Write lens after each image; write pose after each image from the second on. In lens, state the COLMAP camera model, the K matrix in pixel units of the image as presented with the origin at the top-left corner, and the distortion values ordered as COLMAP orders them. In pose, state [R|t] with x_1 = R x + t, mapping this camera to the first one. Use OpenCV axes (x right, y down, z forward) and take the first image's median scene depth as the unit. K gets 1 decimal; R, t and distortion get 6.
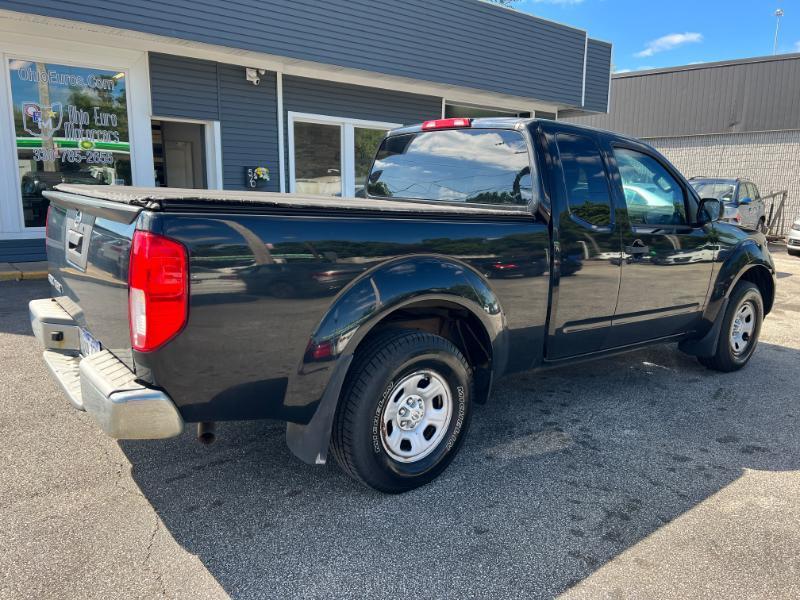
lens RADIAL K [[610.4, 0, 405.7], [0, 610.4, 295.0], [0, 0, 1]] dist [0.043392, -0.050058]
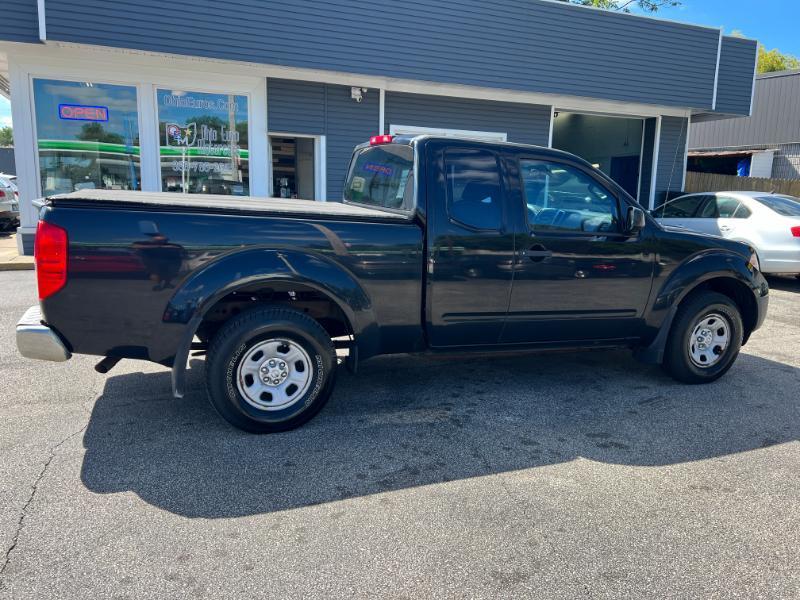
lens RADIAL K [[607.3, 0, 403.0], [0, 607.3, 300.1], [0, 0, 1]] dist [0.050532, -0.057514]
pose [[0.957187, 0.058271, -0.283545, 0.434274], [-0.058994, 0.998240, 0.005994, 0.015284], [0.283396, 0.010990, 0.958940, -0.093219]]
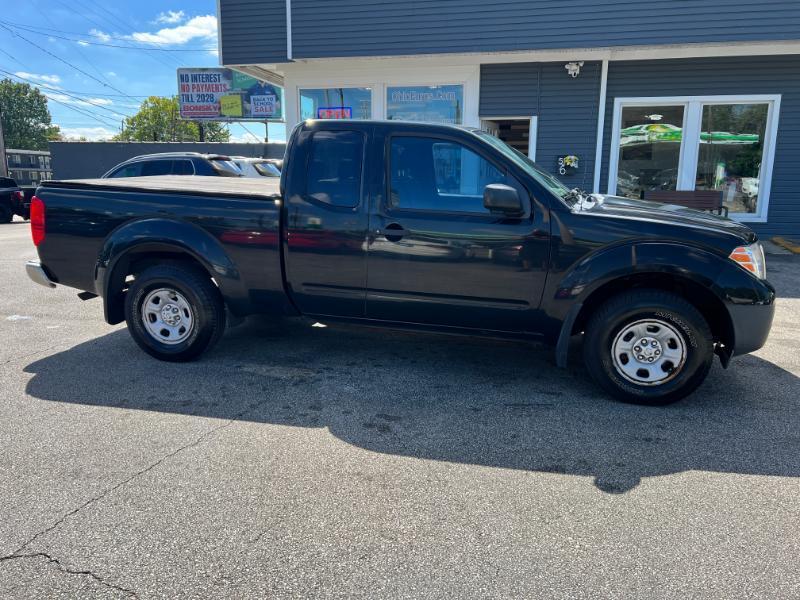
lens RADIAL K [[607.3, 0, 403.0], [0, 607.3, 300.1], [0, 0, 1]] dist [0.050532, -0.057514]
pose [[0.611812, 0.150735, -0.776508, 1.169702], [-0.128453, 0.987578, 0.090500, -0.051559], [0.780504, 0.044376, 0.623574, 0.329370]]
